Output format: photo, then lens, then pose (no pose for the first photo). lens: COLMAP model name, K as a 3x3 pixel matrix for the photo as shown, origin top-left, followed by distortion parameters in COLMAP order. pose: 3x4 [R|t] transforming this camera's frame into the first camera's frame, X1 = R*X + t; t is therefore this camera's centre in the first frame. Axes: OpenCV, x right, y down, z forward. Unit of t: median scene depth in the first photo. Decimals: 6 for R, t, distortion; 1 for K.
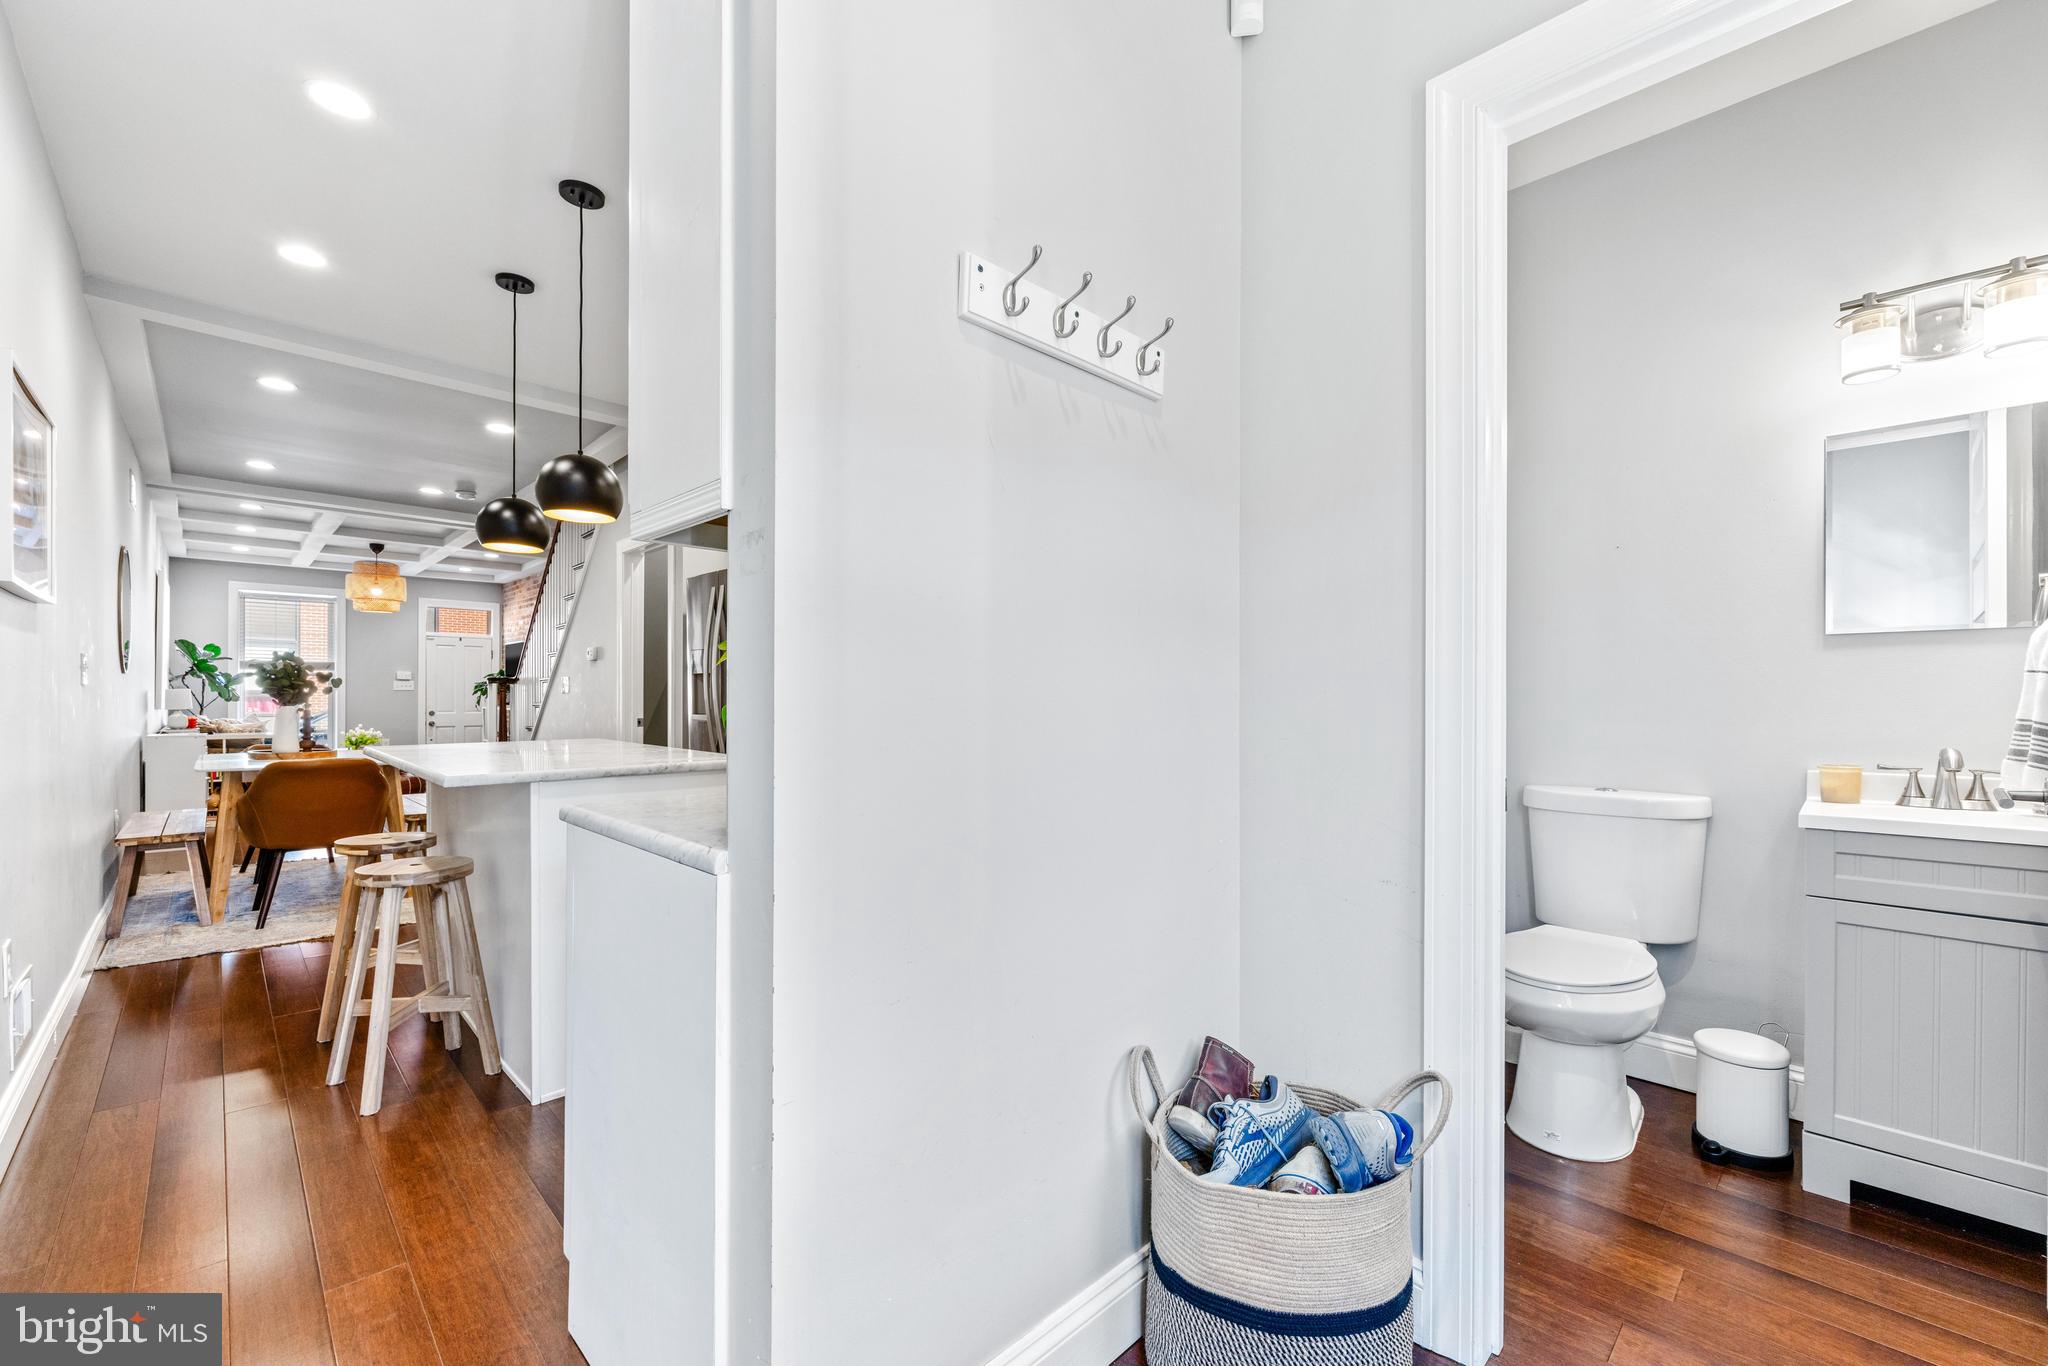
lens RADIAL K [[828.3, 0, 1015.7], [0, 828.3, 696.0], [0, 0, 1]] dist [-0.001790, -0.000169]
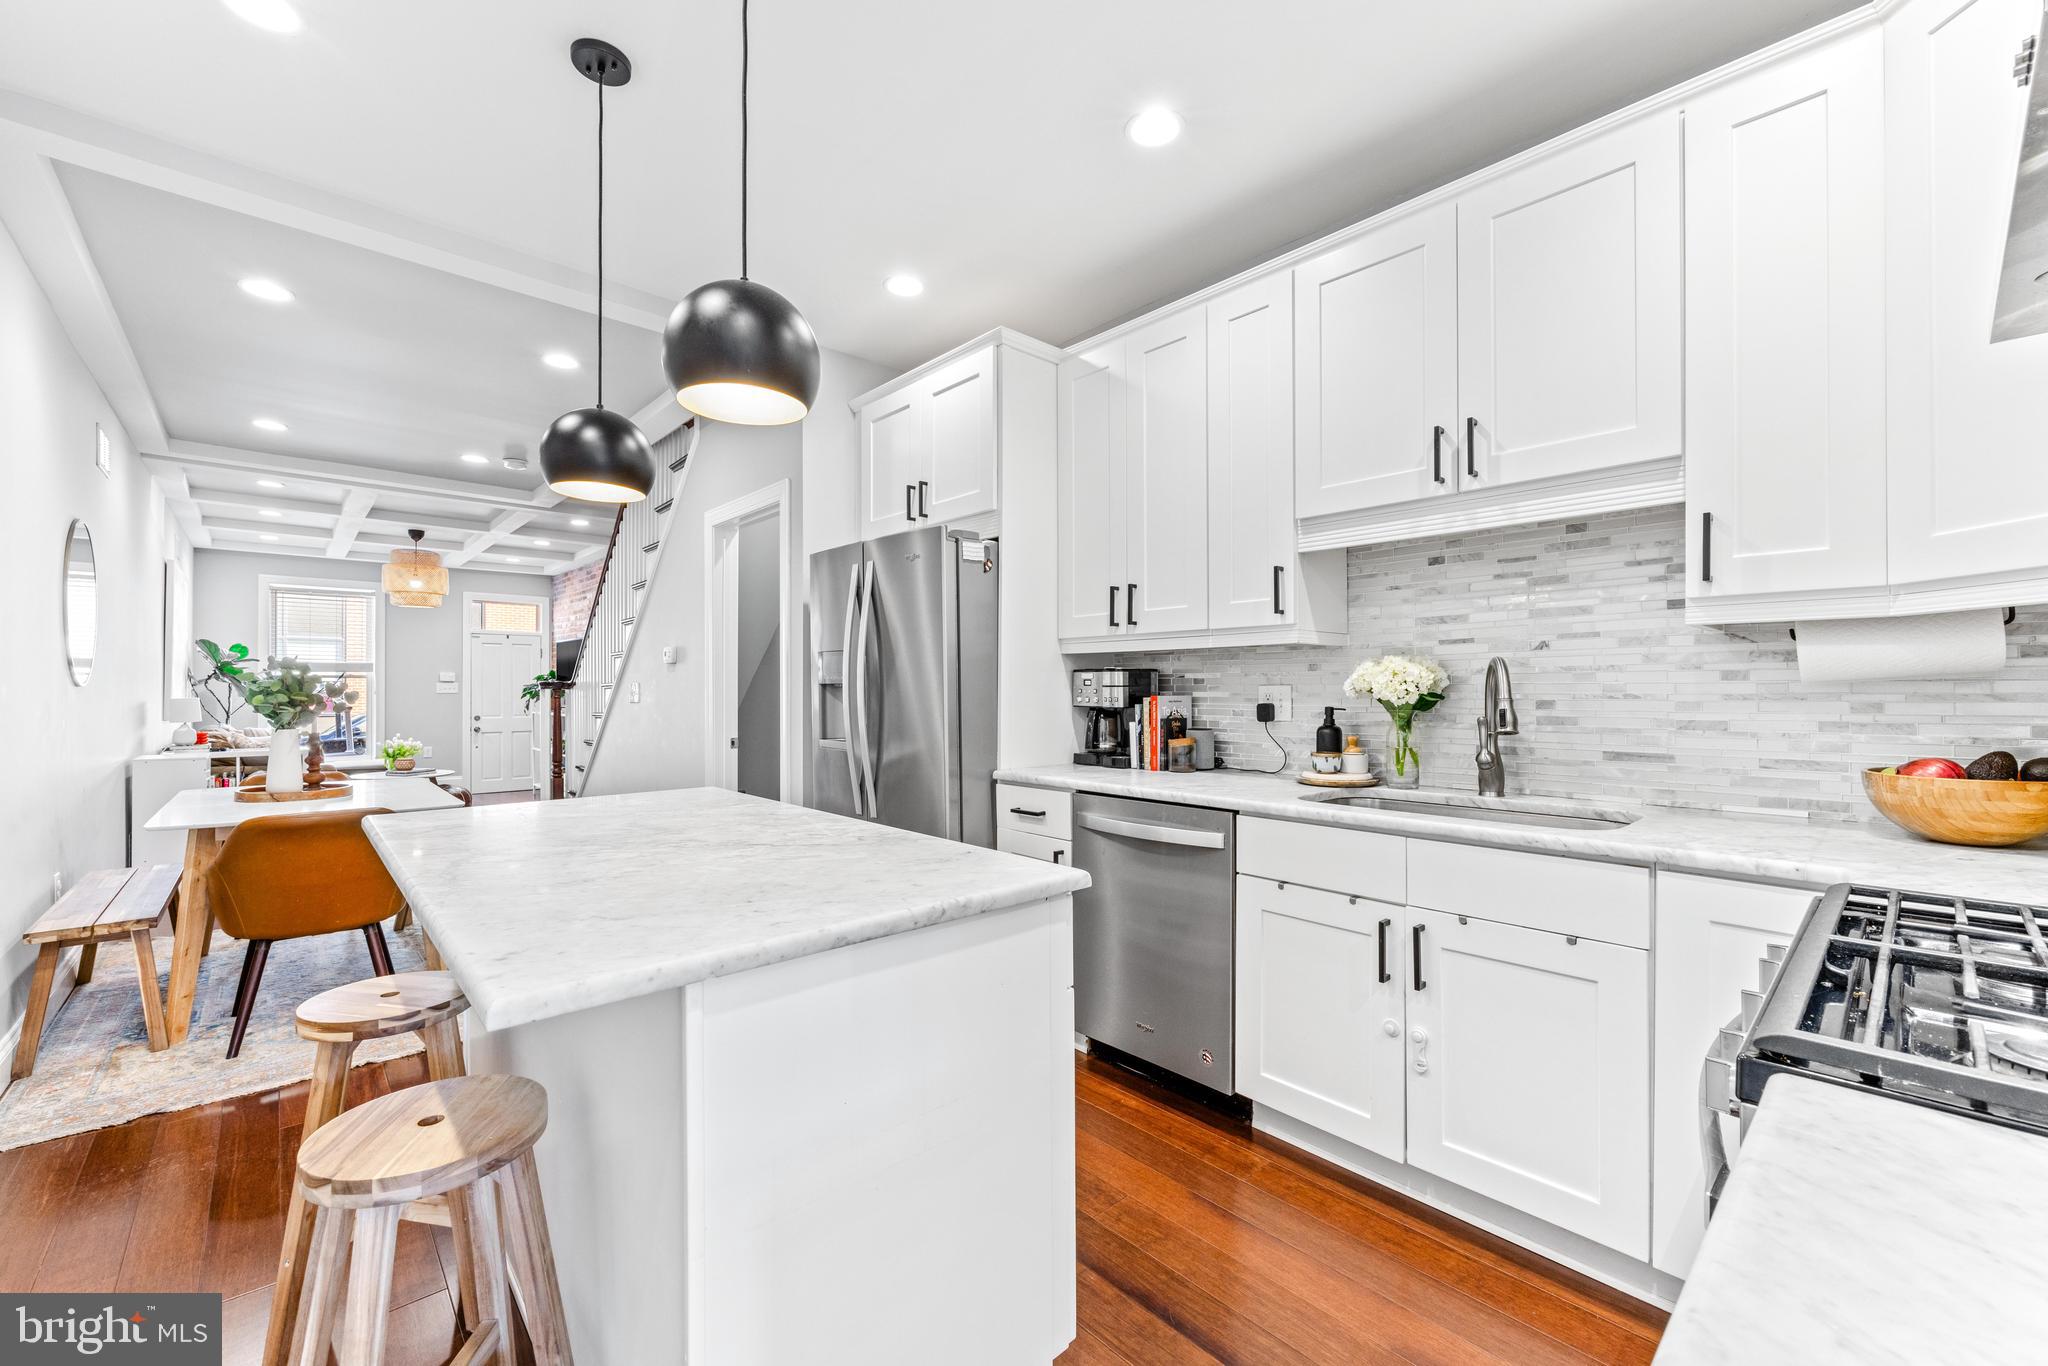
lens RADIAL K [[820.4, 0, 1008.0], [0, 820.4, 684.8], [0, 0, 1]] dist [-0.001010, -0.000412]
pose [[0.999125, -0.003980, -0.041631, -0.129910], [0.003790, 0.999982, -0.004645, -0.014726], [0.041649, 0.004483, 0.999122, 0.188758]]
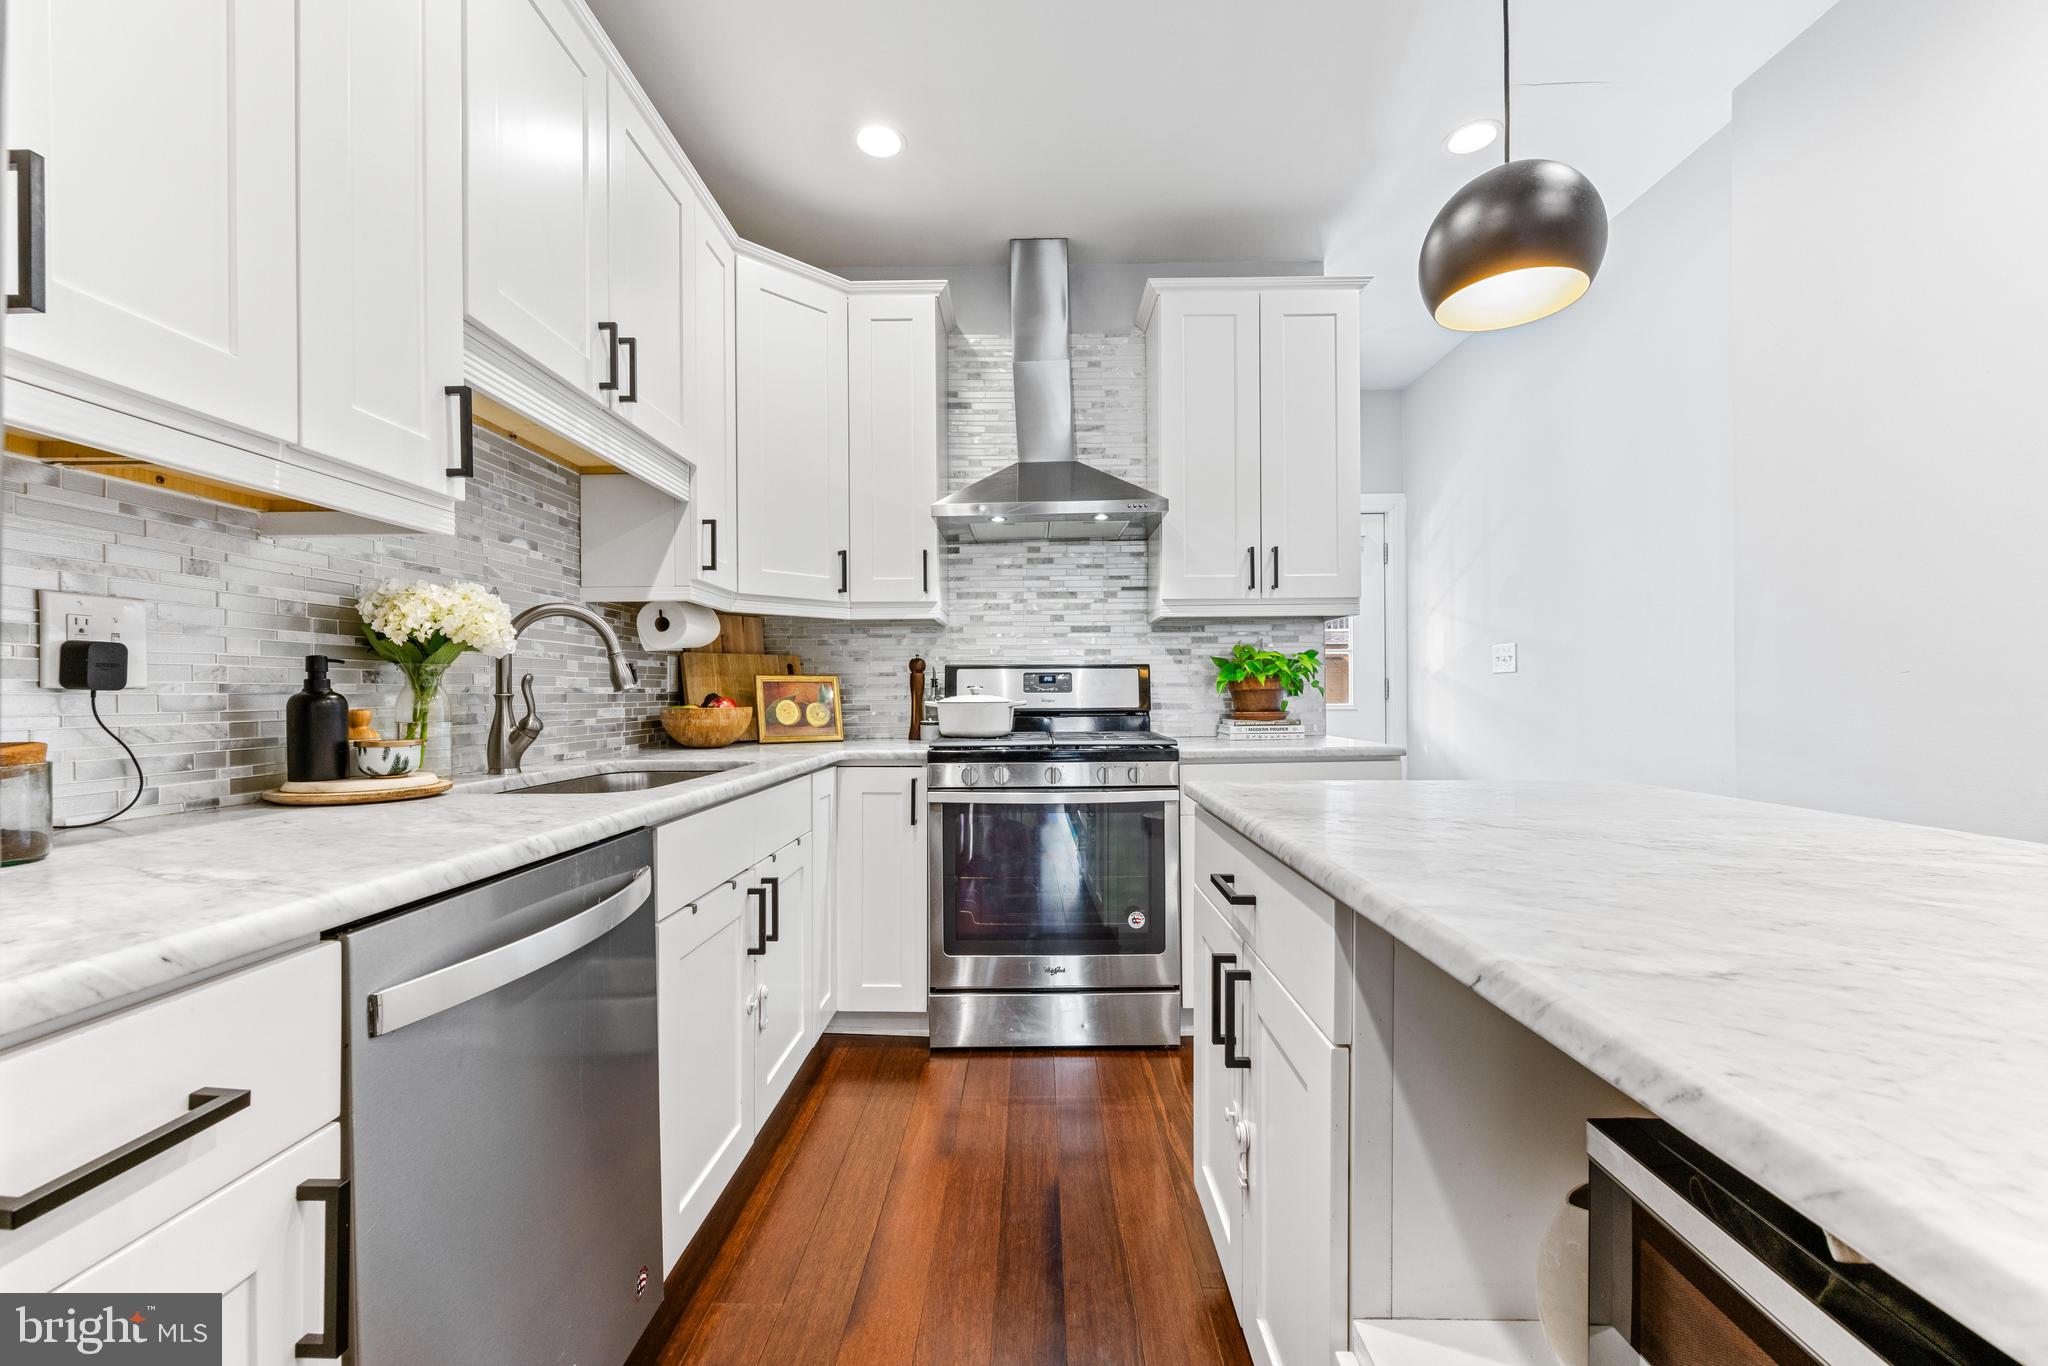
lens RADIAL K [[819.5, 0, 1028.5], [0, 819.5, 687.8], [0, 0, 1]] dist [-0.001572, 0.000258]
pose [[-0.711290, 0.006149, 0.702872, -0.248082], [0.002481, 0.999977, -0.006236, 0.002368], [-0.702895, -0.002692, -0.711289, 0.570813]]
